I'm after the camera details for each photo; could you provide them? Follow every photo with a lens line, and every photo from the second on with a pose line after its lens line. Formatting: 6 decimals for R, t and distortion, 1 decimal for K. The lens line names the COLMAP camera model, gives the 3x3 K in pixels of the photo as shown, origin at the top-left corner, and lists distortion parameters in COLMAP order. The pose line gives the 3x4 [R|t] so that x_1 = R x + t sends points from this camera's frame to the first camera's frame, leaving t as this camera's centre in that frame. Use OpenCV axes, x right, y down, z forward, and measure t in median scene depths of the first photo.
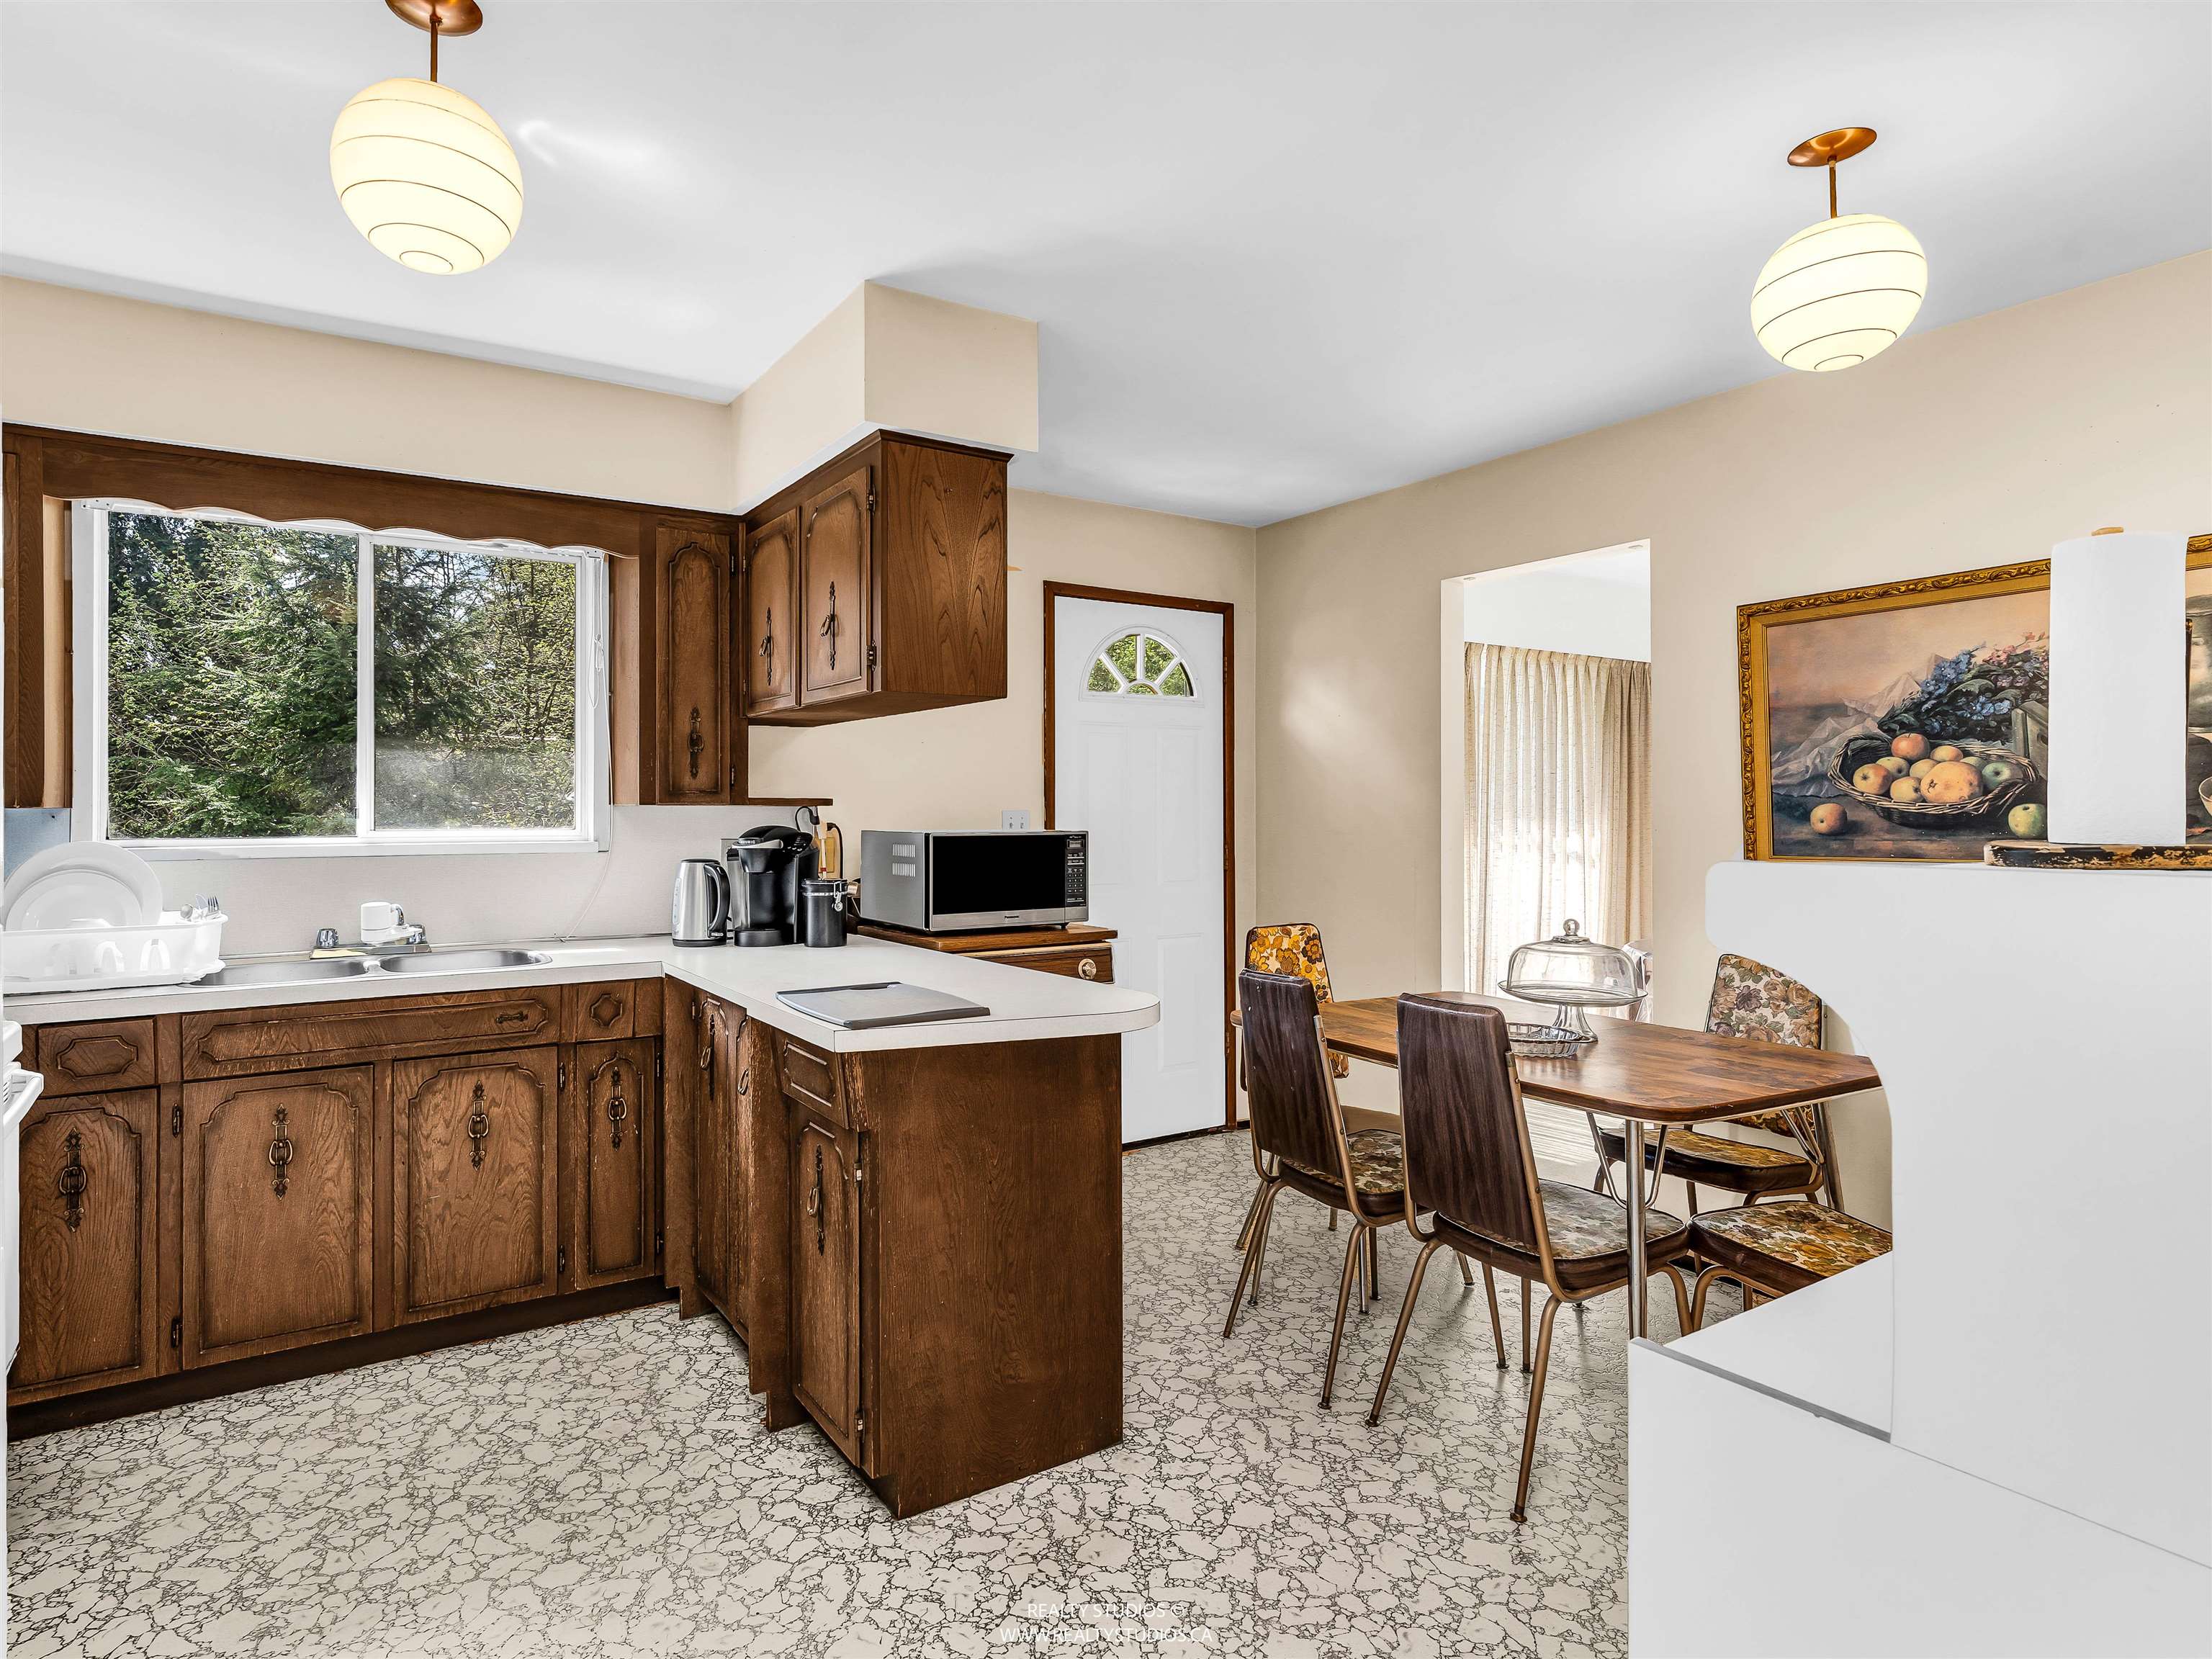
lens RADIAL K [[1213.9, 0, 1106.9], [0, 1213.9, 799.2], [0, 0, 1]] dist [-0.002801, -0.001647]
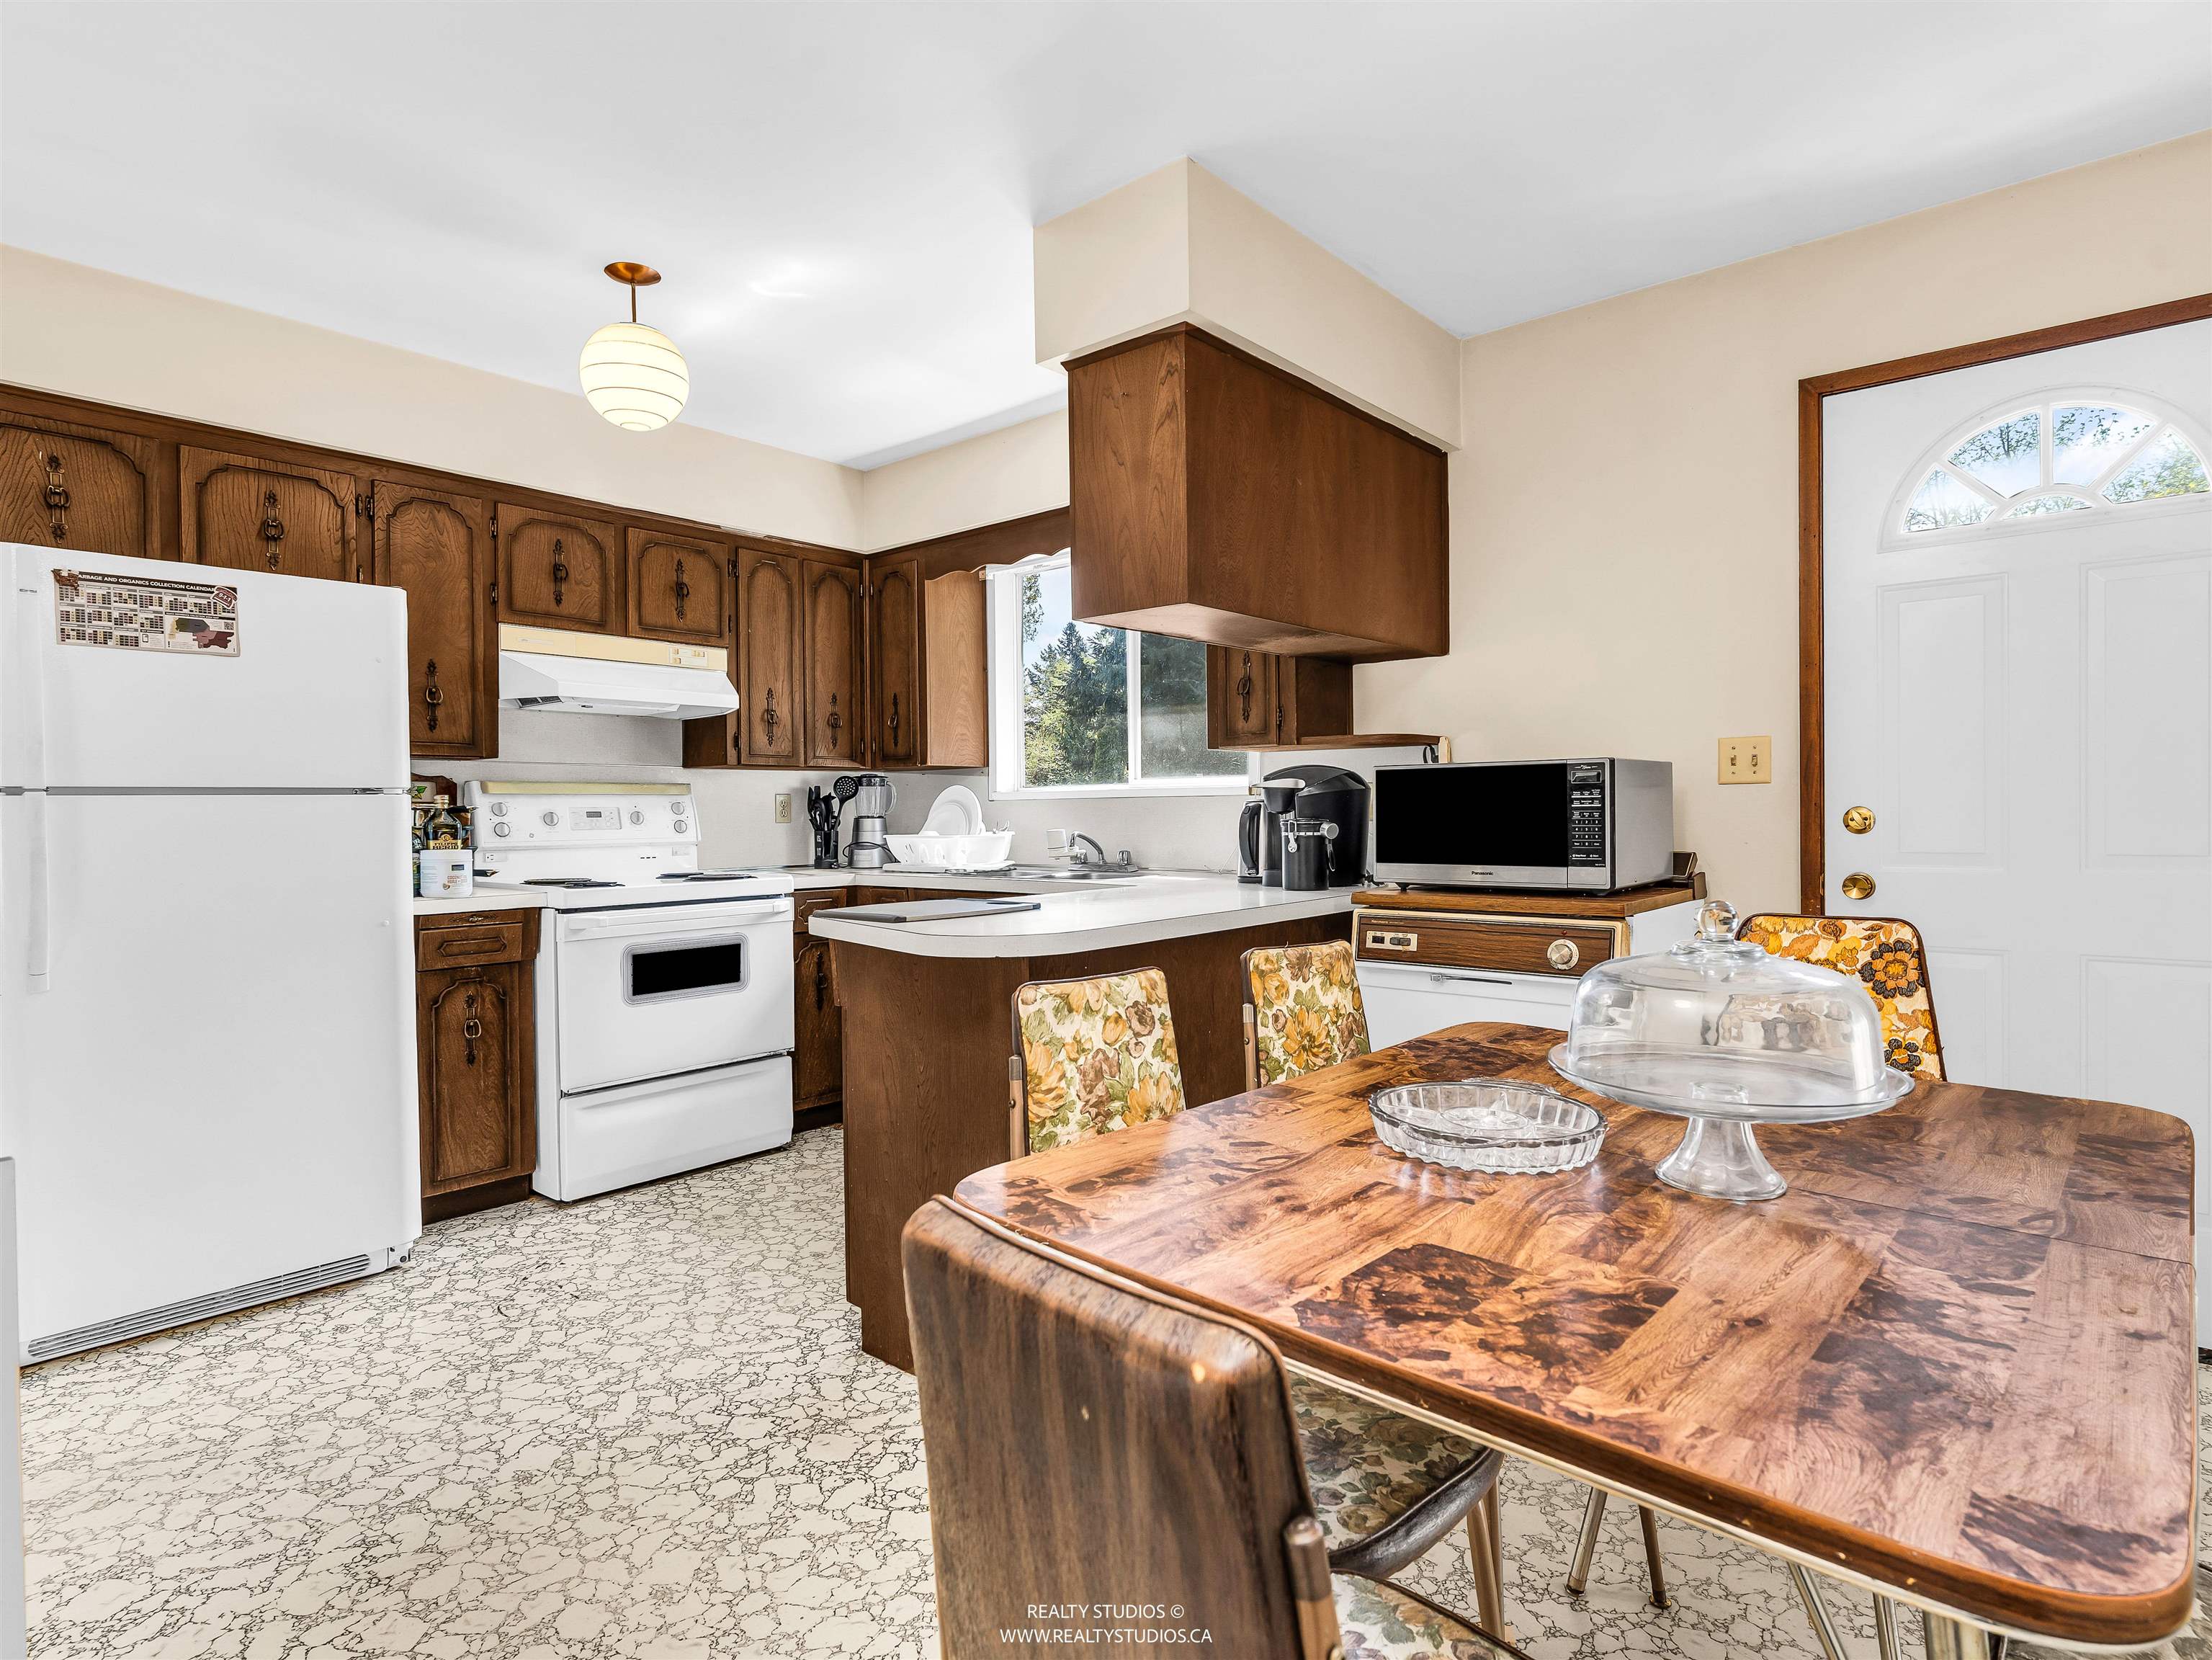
lens RADIAL K [[1259.5, 0, 1106.0], [0, 1259.5, 830.0], [0, 0, 1]] dist [-0.001705, -0.000203]
pose [[0.241701, 0.012281, -0.970273, 0.690686], [0.019918, 0.999646, 0.017614, 0.055584], [0.970146, -0.023583, 0.241371, 0.629411]]
